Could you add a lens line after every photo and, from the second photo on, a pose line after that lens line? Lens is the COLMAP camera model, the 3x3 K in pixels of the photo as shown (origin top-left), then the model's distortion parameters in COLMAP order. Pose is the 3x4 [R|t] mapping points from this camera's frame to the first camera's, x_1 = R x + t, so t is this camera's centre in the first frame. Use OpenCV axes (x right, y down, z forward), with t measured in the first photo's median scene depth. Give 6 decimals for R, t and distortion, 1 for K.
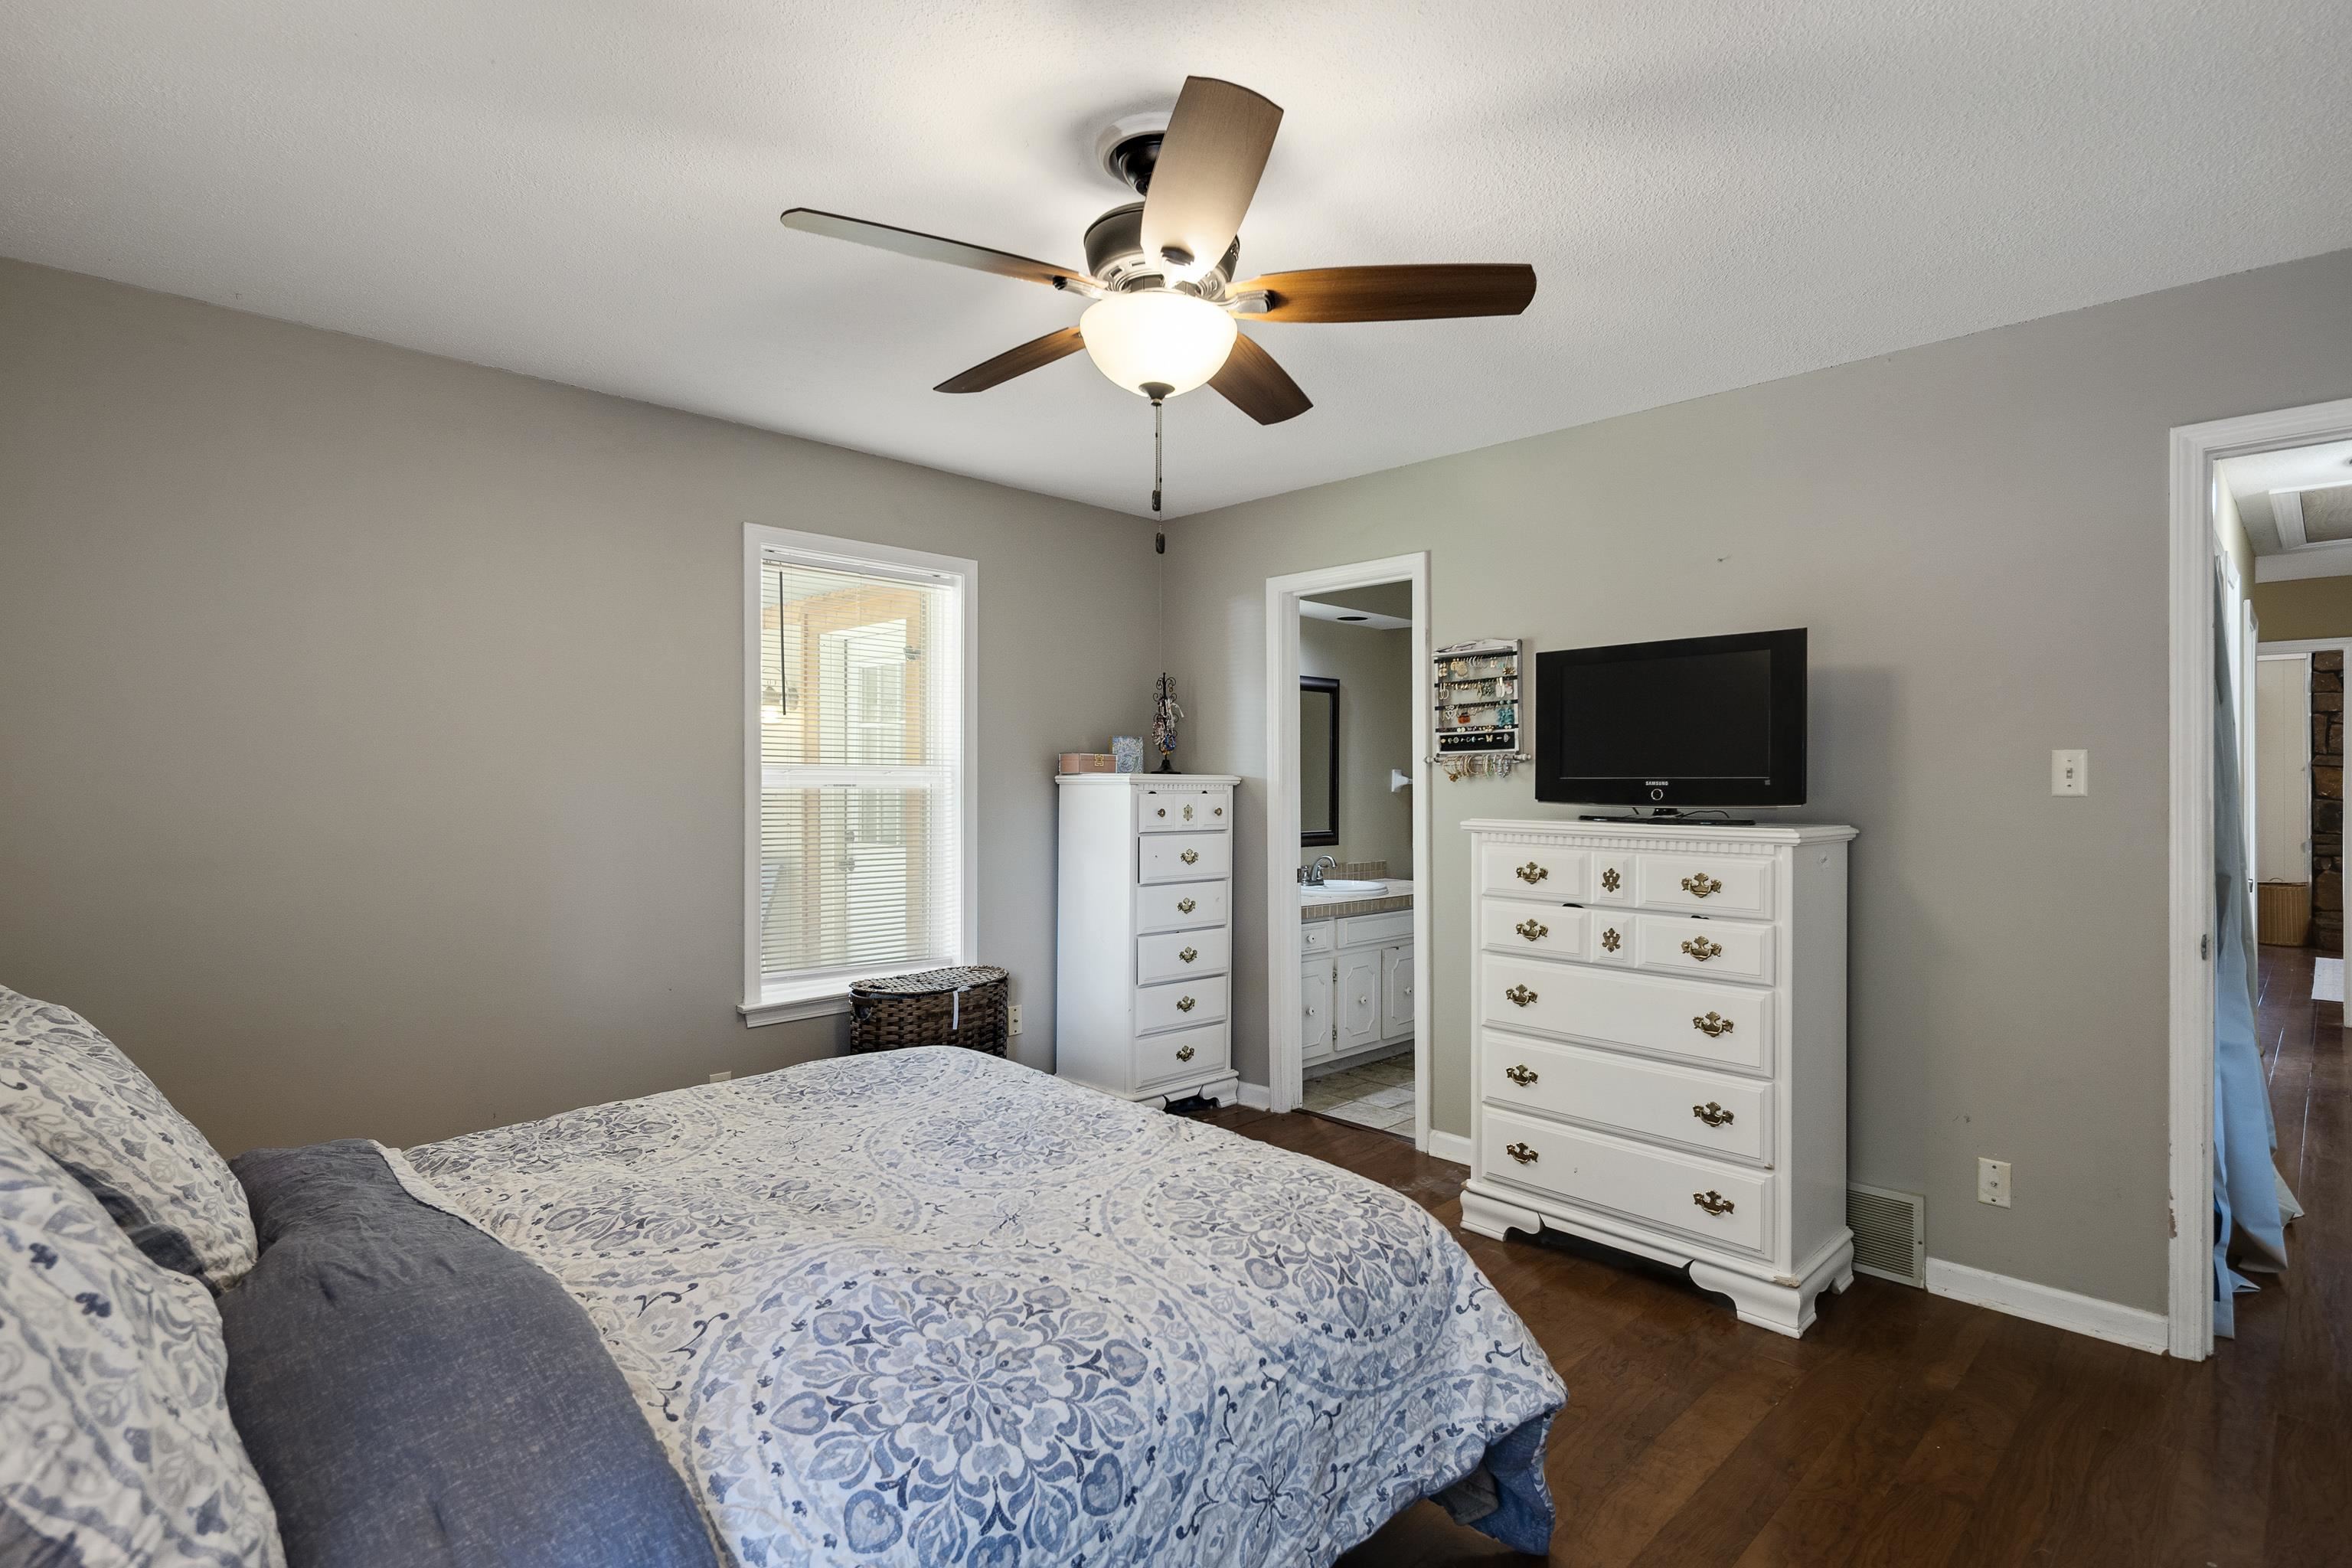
lens RADIAL K [[1137.8, 0, 1173.5], [0, 1137.8, 783.3], [0, 0, 1]] dist [0.001079, -0.000184]
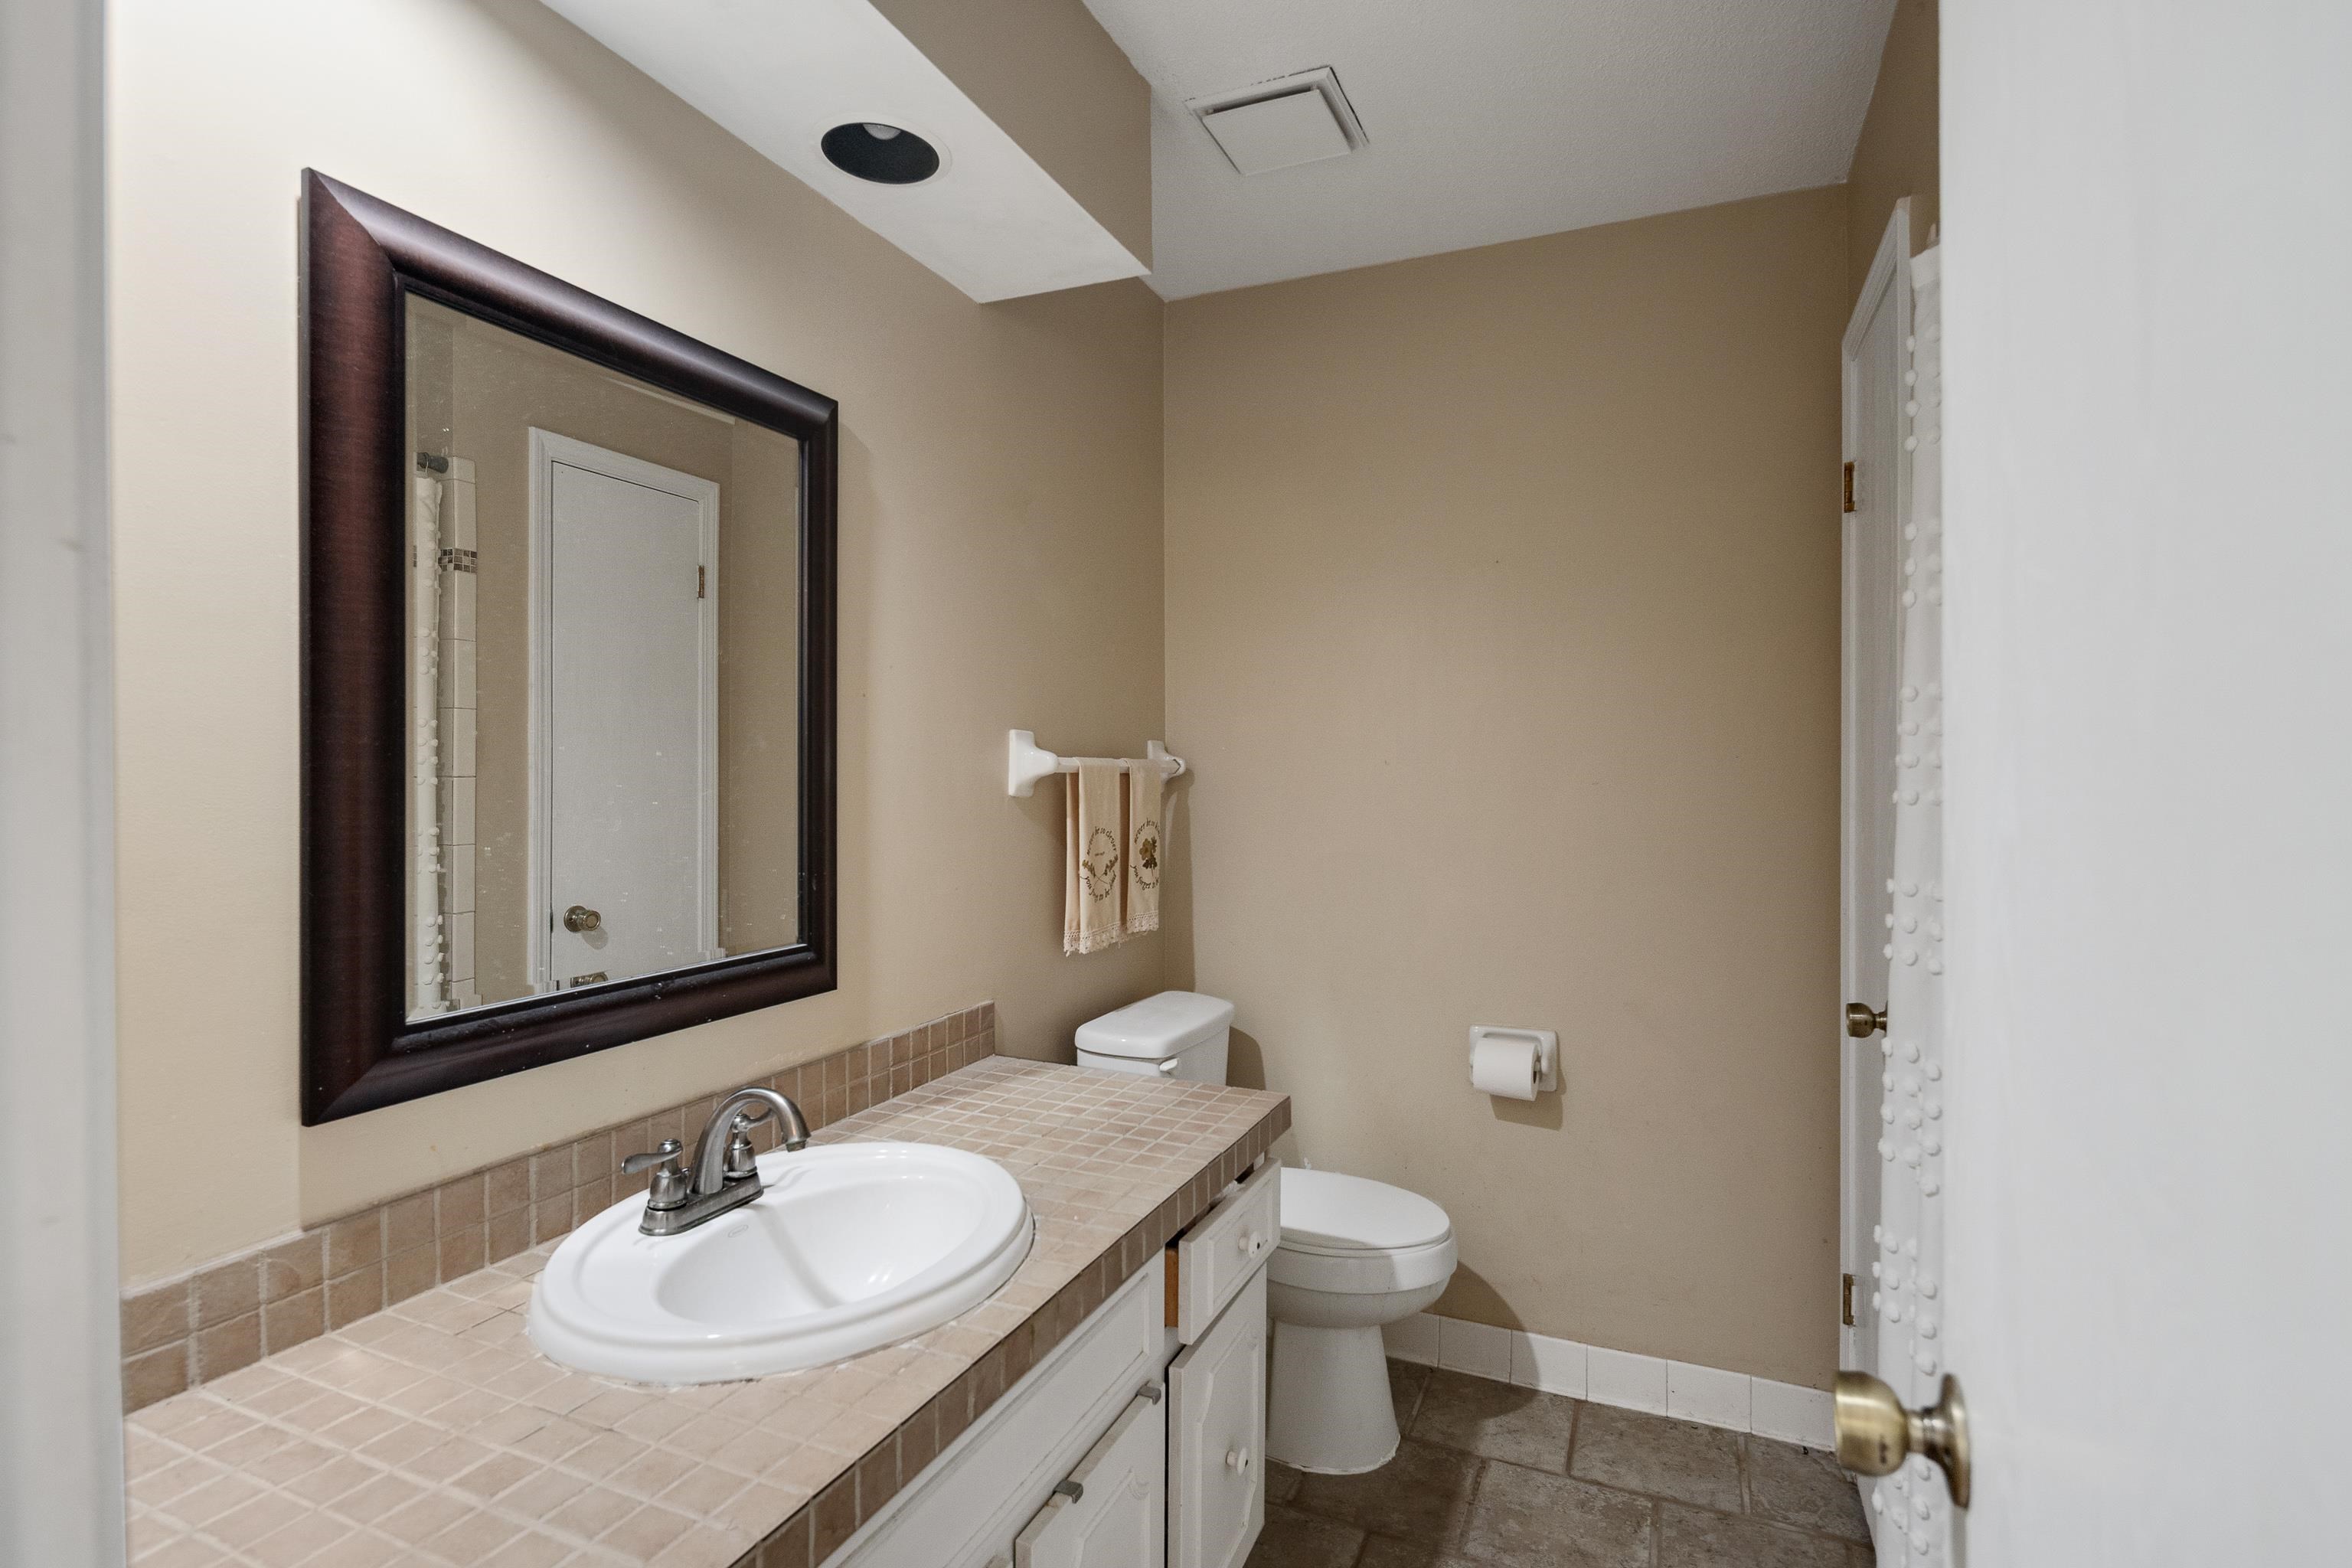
lens RADIAL K [[1137.8, 0, 1187.8], [0, 1137.8, 784.0], [0, 0, 1]] dist [0.001079, -0.000184]
pose [[0.923149, -0.001830, 0.384438, 0.117343], [0.000647, 0.999995, 0.003206, 0.002554], [-0.384442, -0.002711, 0.923145, 0.704845]]
